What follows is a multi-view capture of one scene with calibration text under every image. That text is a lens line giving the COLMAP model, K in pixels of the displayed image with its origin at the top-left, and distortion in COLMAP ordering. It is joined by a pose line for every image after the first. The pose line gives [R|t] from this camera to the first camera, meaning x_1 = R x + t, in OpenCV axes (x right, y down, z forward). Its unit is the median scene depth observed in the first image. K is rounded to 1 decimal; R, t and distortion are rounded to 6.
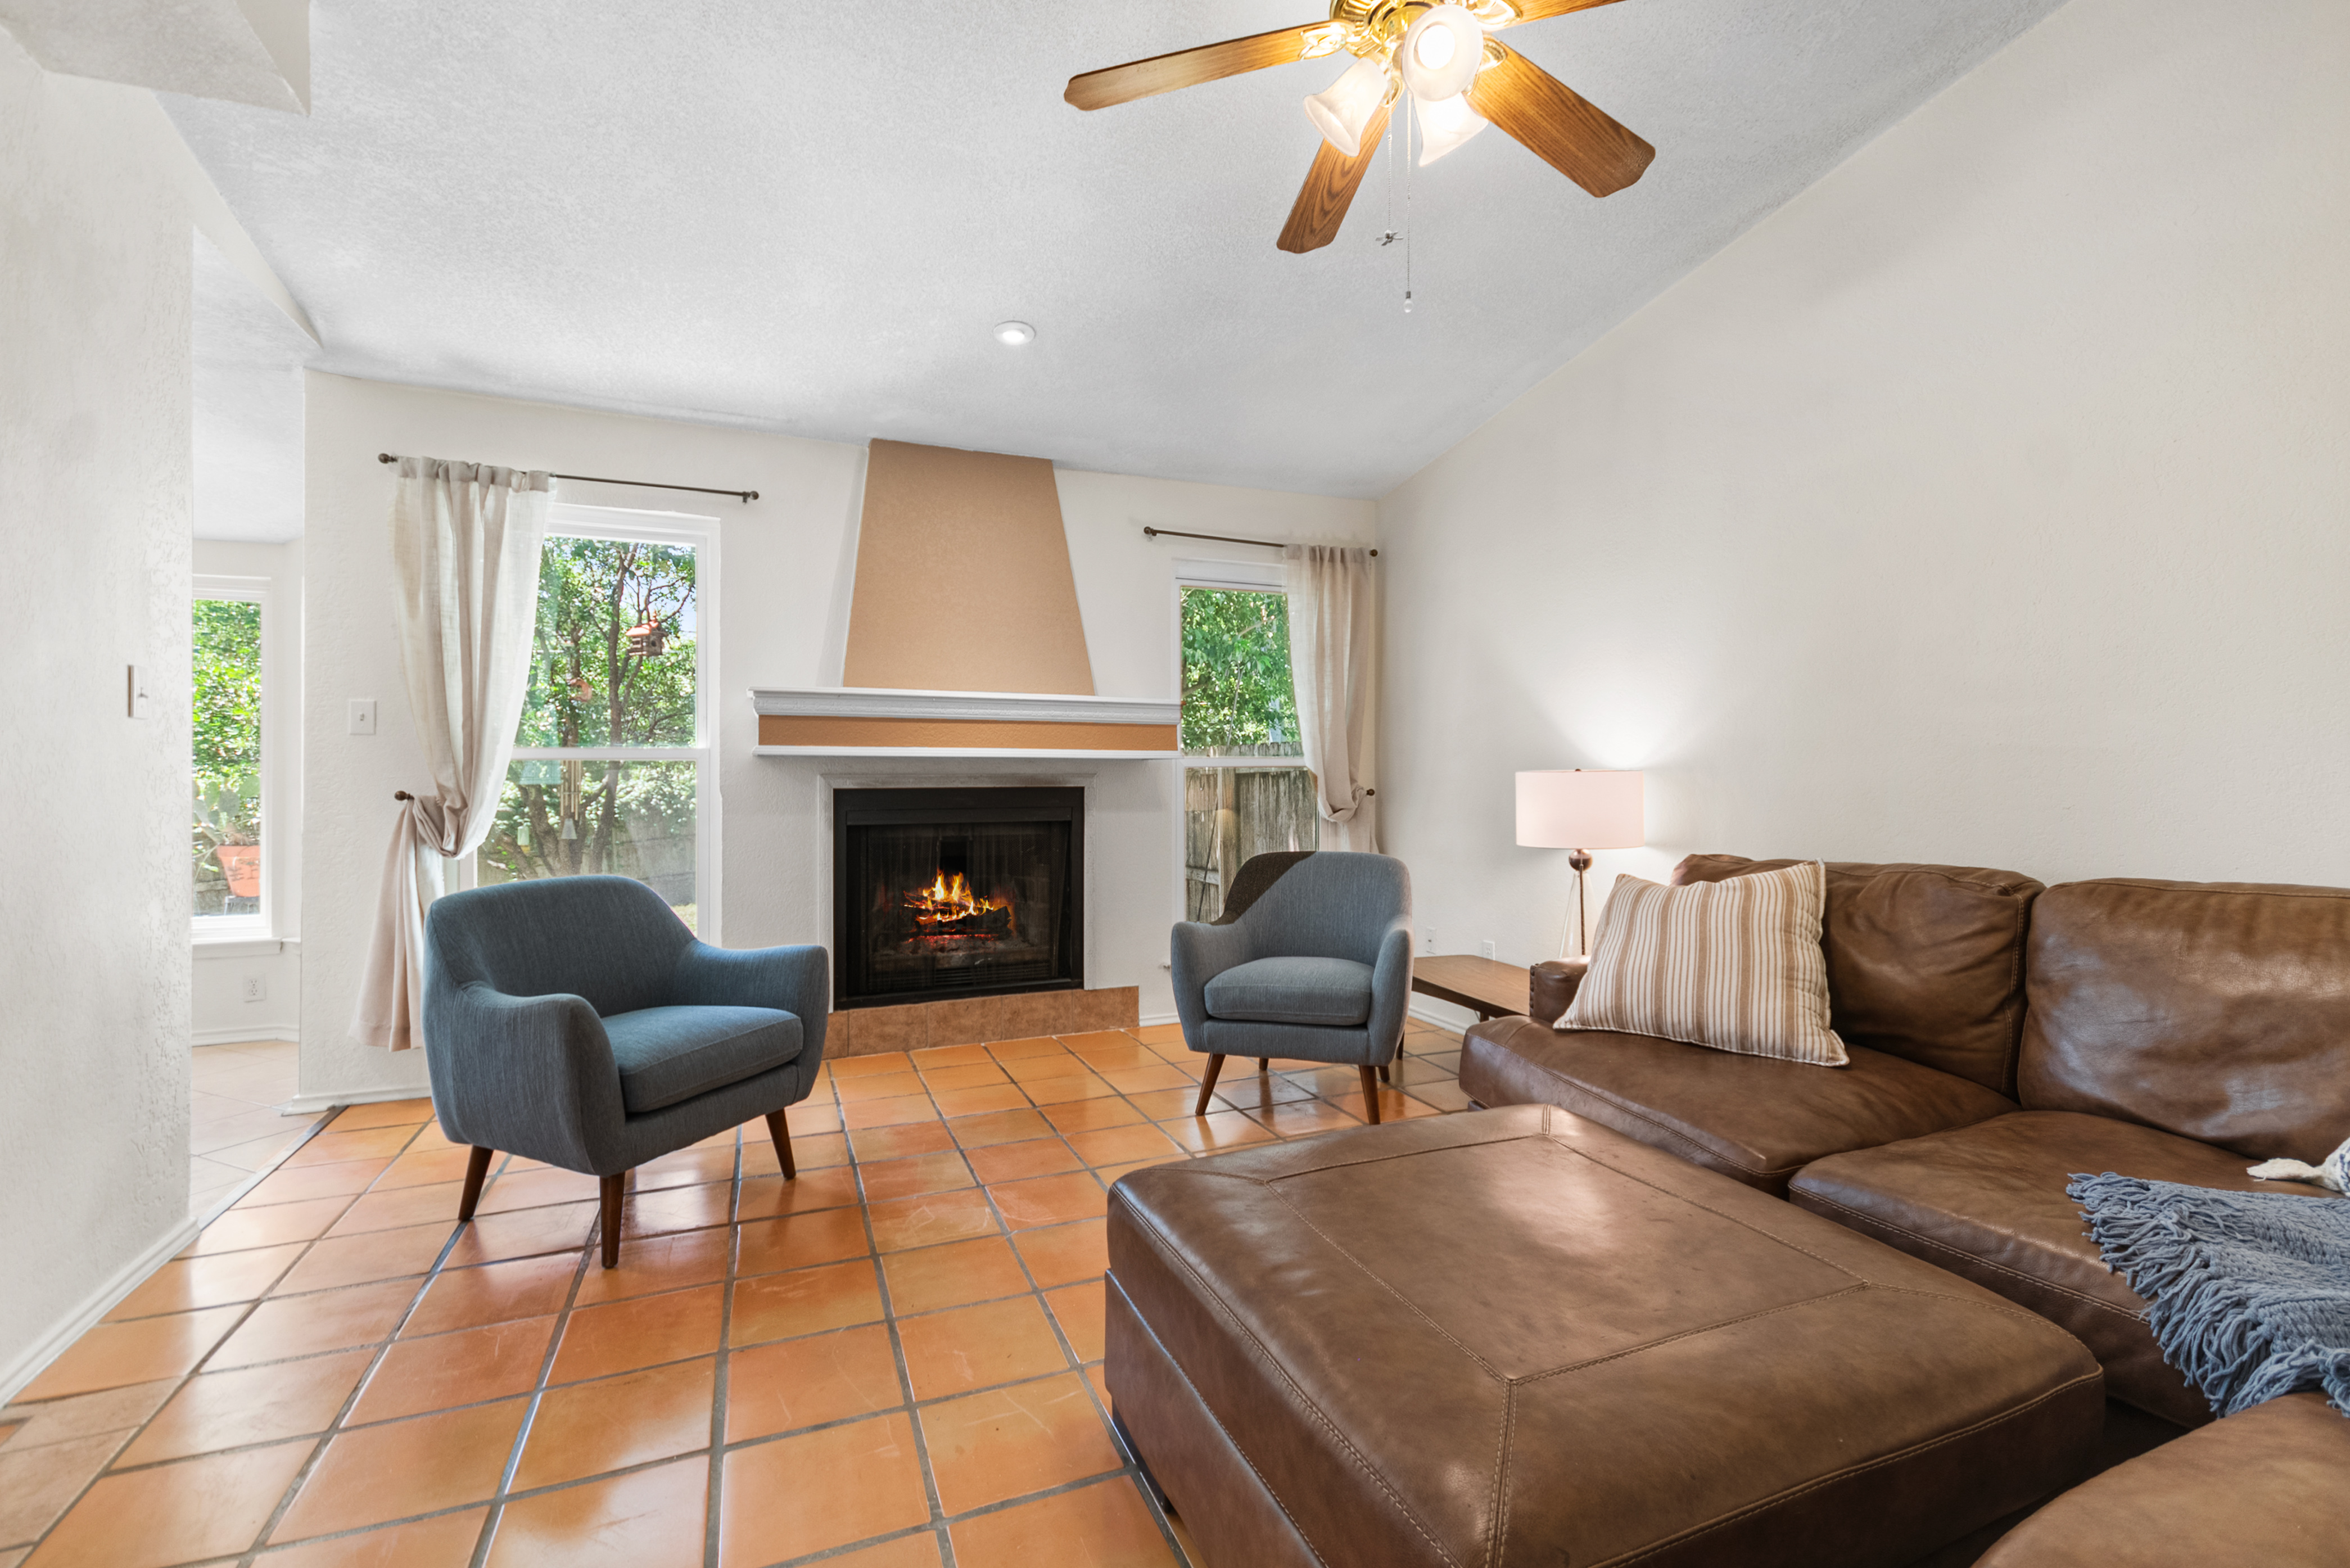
lens RADIAL K [[1043.9, 0, 1169.1], [0, 1043.9, 785.3], [0, 0, 1]] dist [-0.001135, -0.001031]
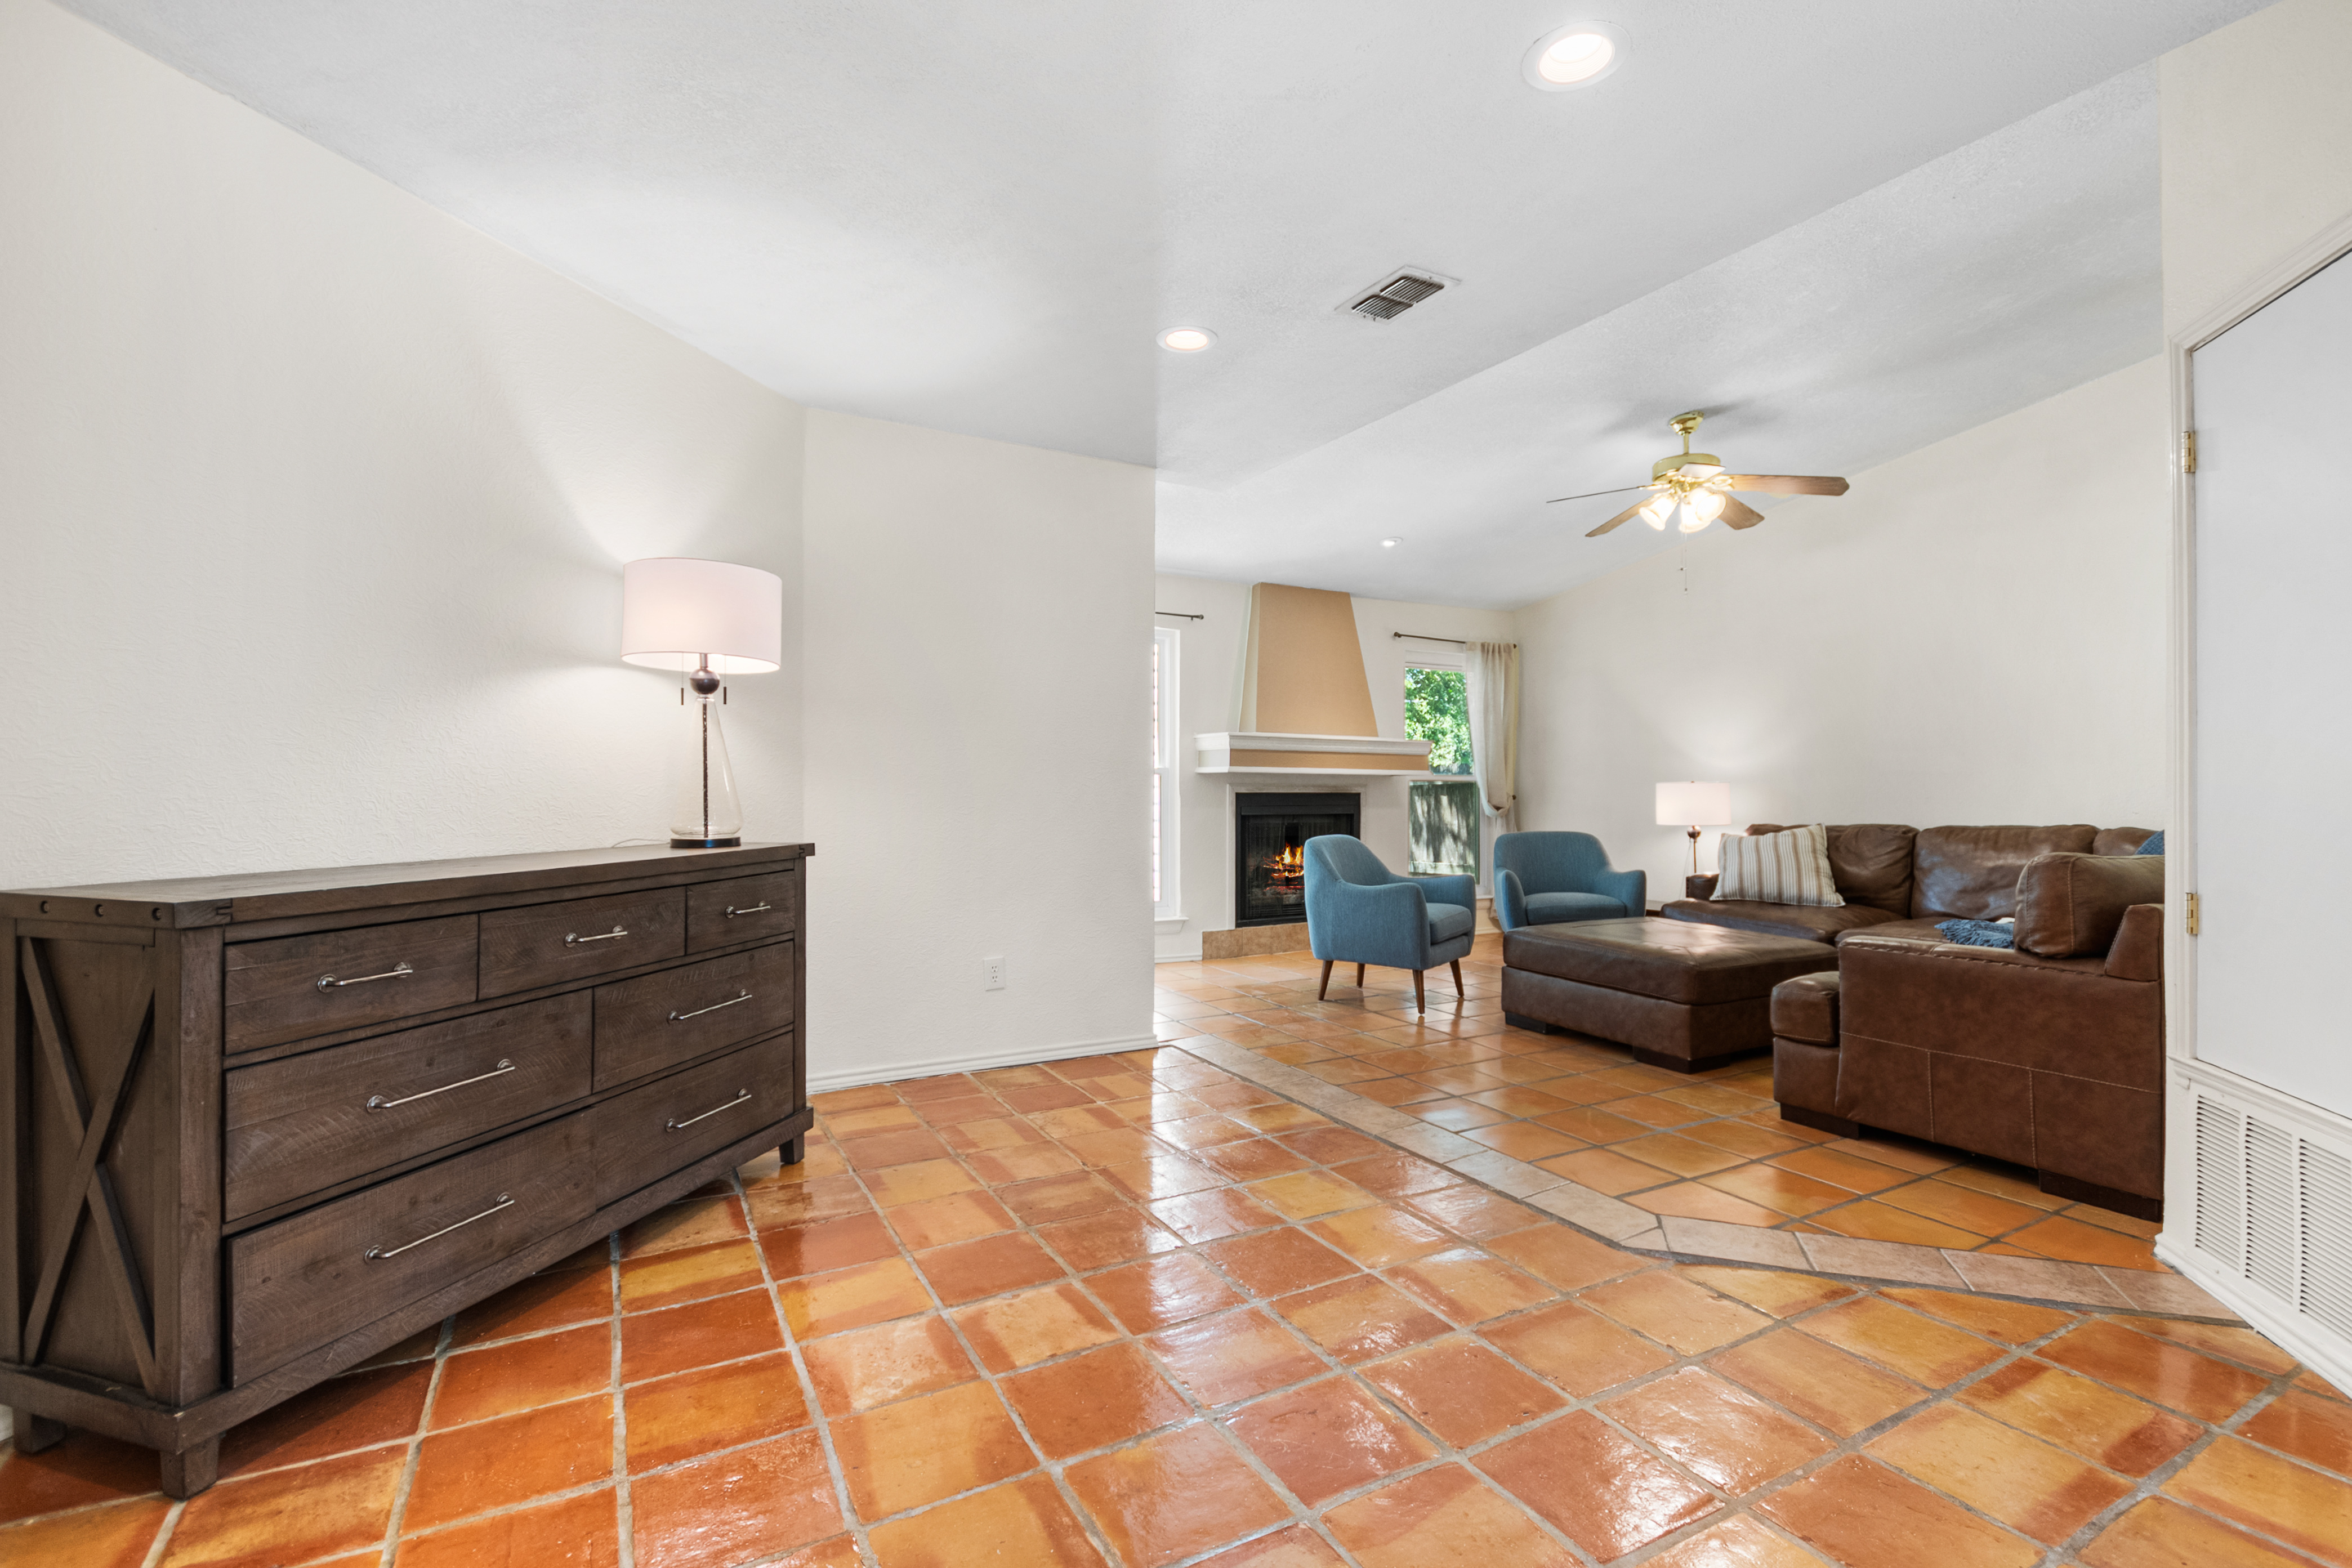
lens RADIAL K [[1044.7, 0, 1186.0], [0, 1044.7, 782.8], [0, 0, 1]] dist [-0.001135, -0.001031]
pose [[0.993882, 0.002964, 0.110410, -0.982218], [-0.000424, 0.999735, -0.023017, 0.042409], [-0.110449, 0.022829, 0.993620, -1.068049]]
